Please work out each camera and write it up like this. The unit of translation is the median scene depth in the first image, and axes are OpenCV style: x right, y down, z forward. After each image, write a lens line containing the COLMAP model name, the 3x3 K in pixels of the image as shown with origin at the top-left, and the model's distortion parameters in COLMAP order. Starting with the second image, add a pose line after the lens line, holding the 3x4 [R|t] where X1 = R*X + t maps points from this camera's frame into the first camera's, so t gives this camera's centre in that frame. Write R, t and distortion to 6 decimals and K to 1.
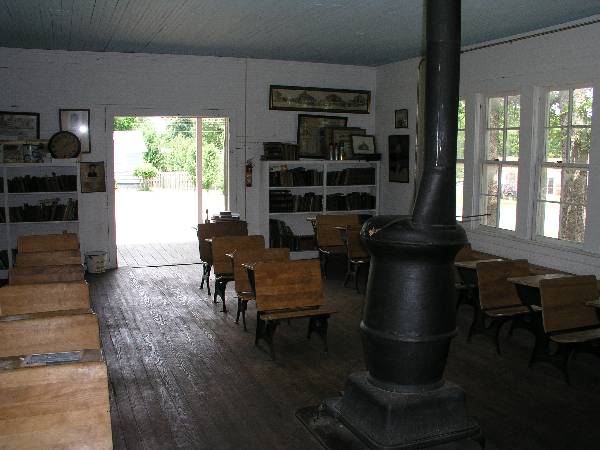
lens RADIAL K [[609.8, 0, 304.2], [0, 609.8, 227.2], [0, 0, 1]] dist [-0.230456, 0.237000]
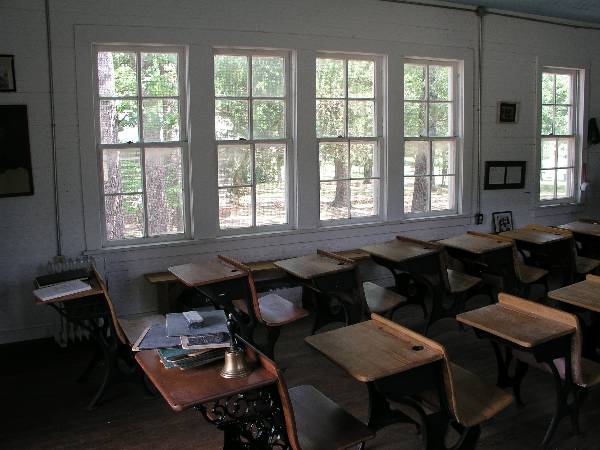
lens RADIAL K [[609.8, 0, 304.2], [0, 609.8, 227.2], [0, 0, 1]] dist [-0.230456, 0.237000]
pose [[-0.074006, -0.167808, 0.983038, -0.357703], [0.134452, 0.975062, 0.176568, -0.101808], [-0.988153, 0.145239, -0.049598, 0.769803]]
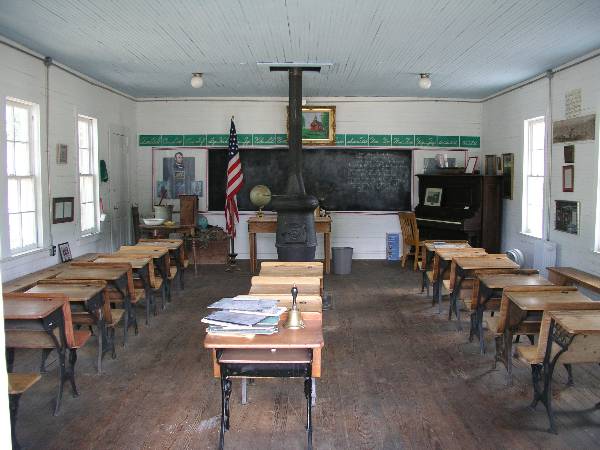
lens RADIAL K [[609.8, 0, 304.2], [0, 609.8, 227.2], [0, 0, 1]] dist [-0.230456, 0.237000]
pose [[-0.921037, -0.047807, 0.386529, -0.271953], [0.033843, 0.978860, 0.201711, -0.126813], [-0.388001, 0.198864, -0.899949, 1.043955]]
